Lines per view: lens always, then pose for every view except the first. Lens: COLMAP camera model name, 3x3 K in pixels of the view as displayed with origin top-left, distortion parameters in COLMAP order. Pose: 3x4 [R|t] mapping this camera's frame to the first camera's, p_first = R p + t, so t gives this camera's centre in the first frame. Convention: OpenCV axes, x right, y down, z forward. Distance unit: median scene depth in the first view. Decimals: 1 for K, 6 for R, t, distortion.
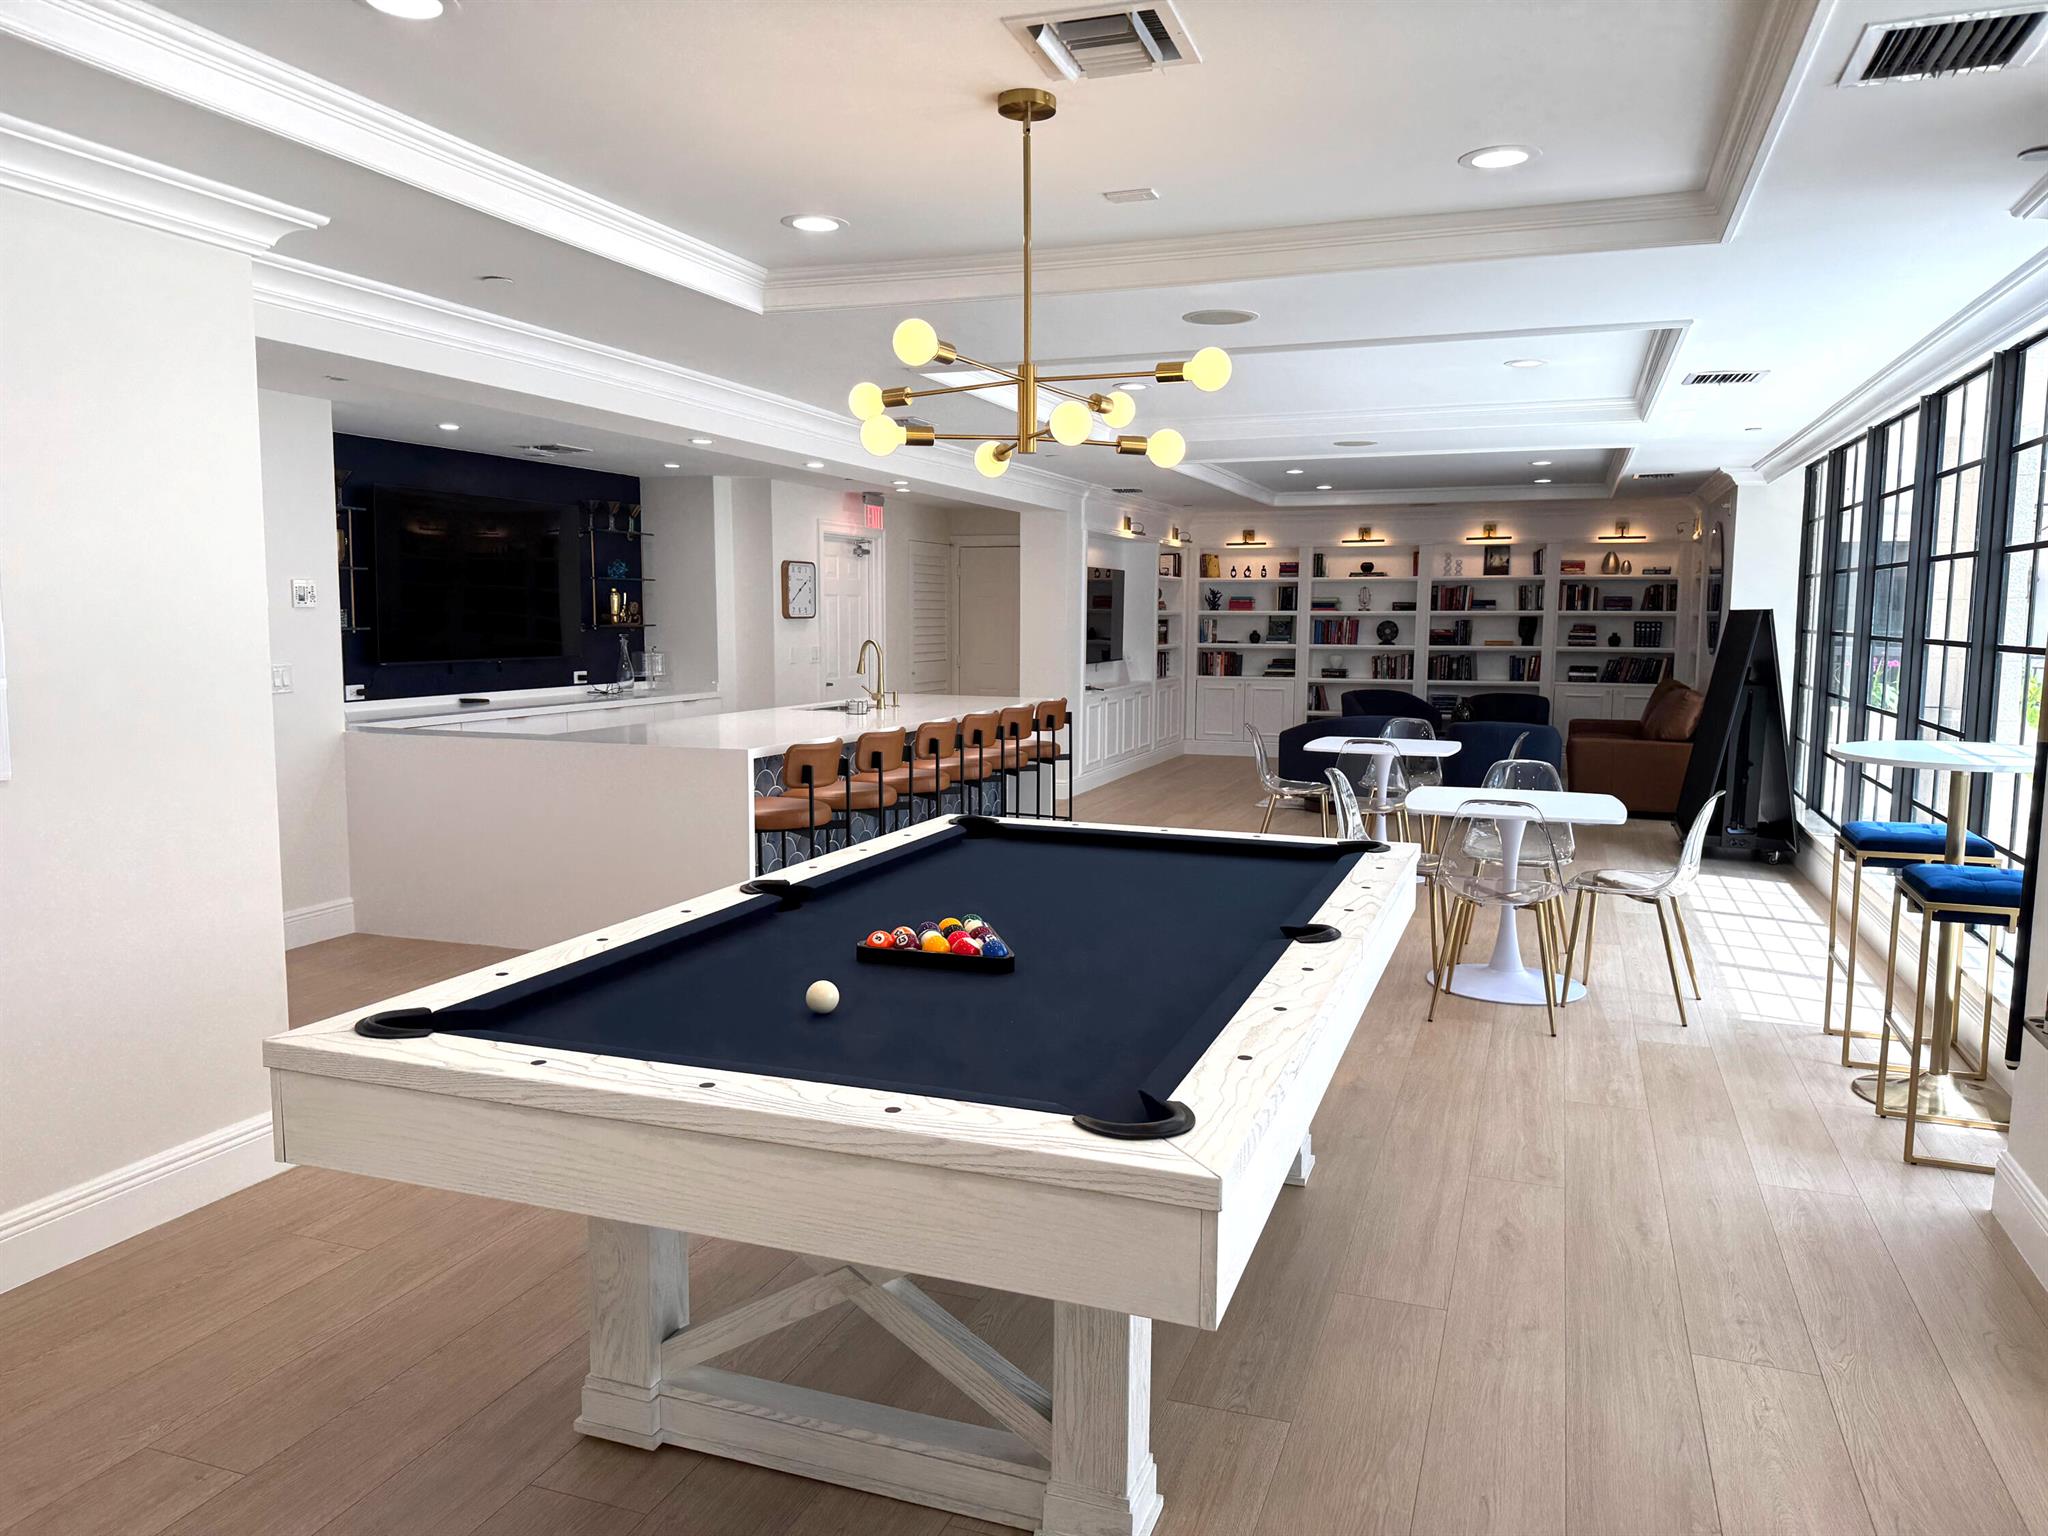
lens RADIAL K [[1481.5, 0, 962.0], [0, 1481.5, 769.9], [0, 0, 1]] dist [0.042603, -0.001304]
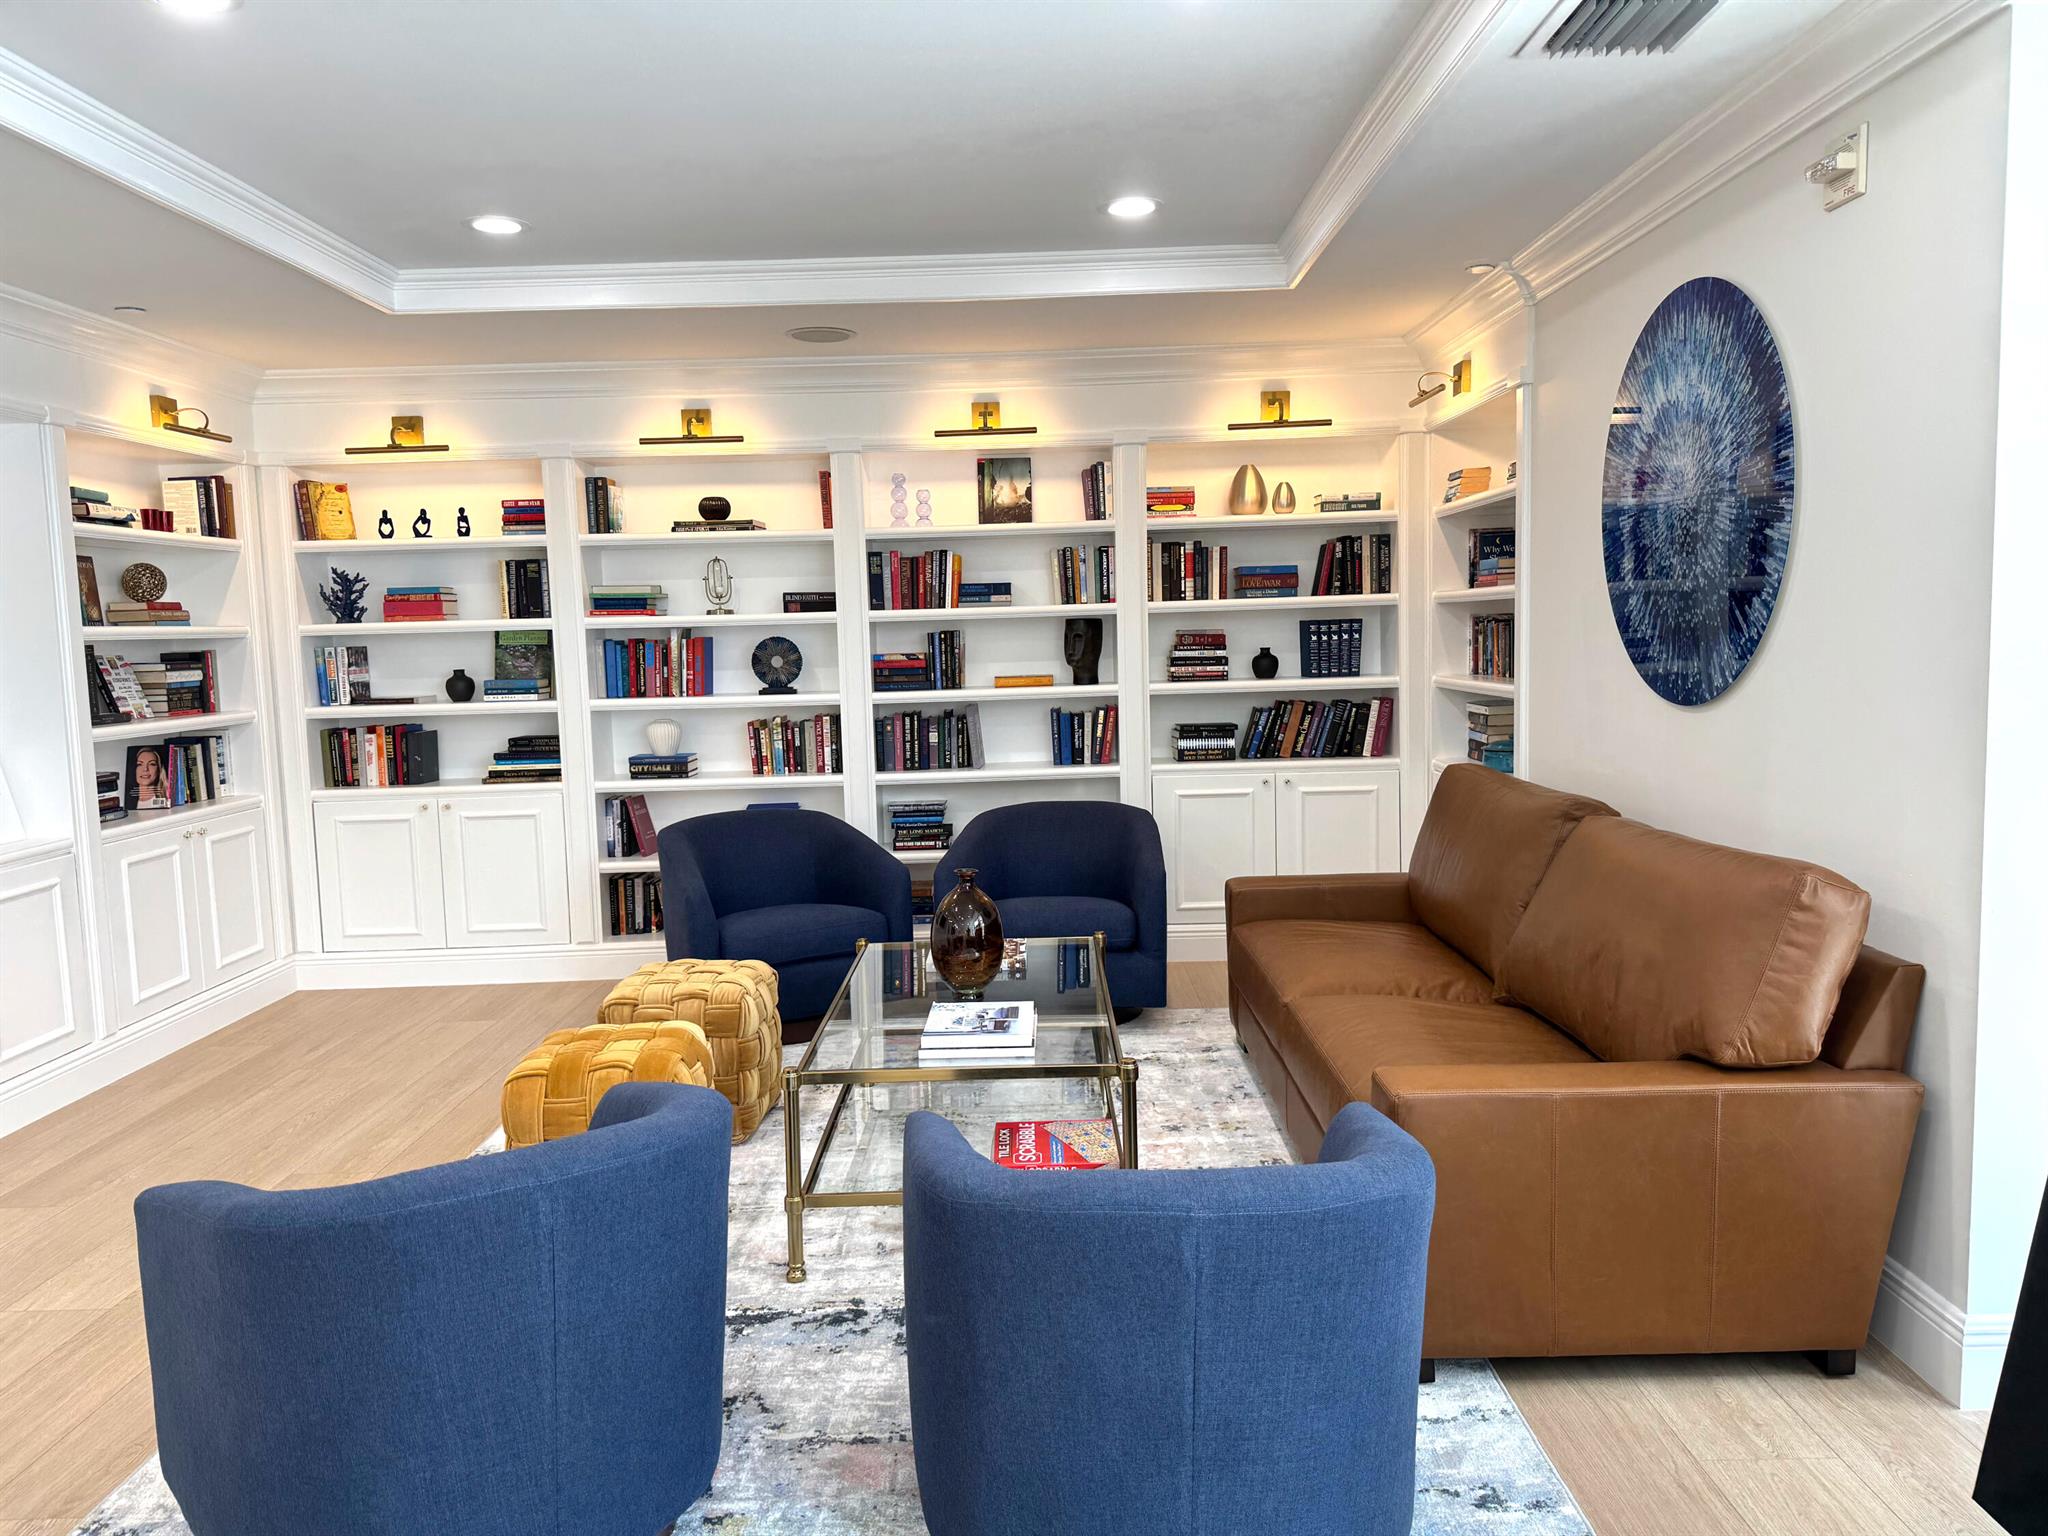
lens RADIAL K [[1439.6, 0, 1015.1], [0, 1439.6, 767.9], [0, 0, 1]] dist [0.183252, -0.320397]
pose [[0.931878, -0.067307, 0.356473, 0.201034], [0.072104, 0.997397, -0.000170, -0.058412], [-0.355534, 0.025861, 0.934305, 0.593924]]
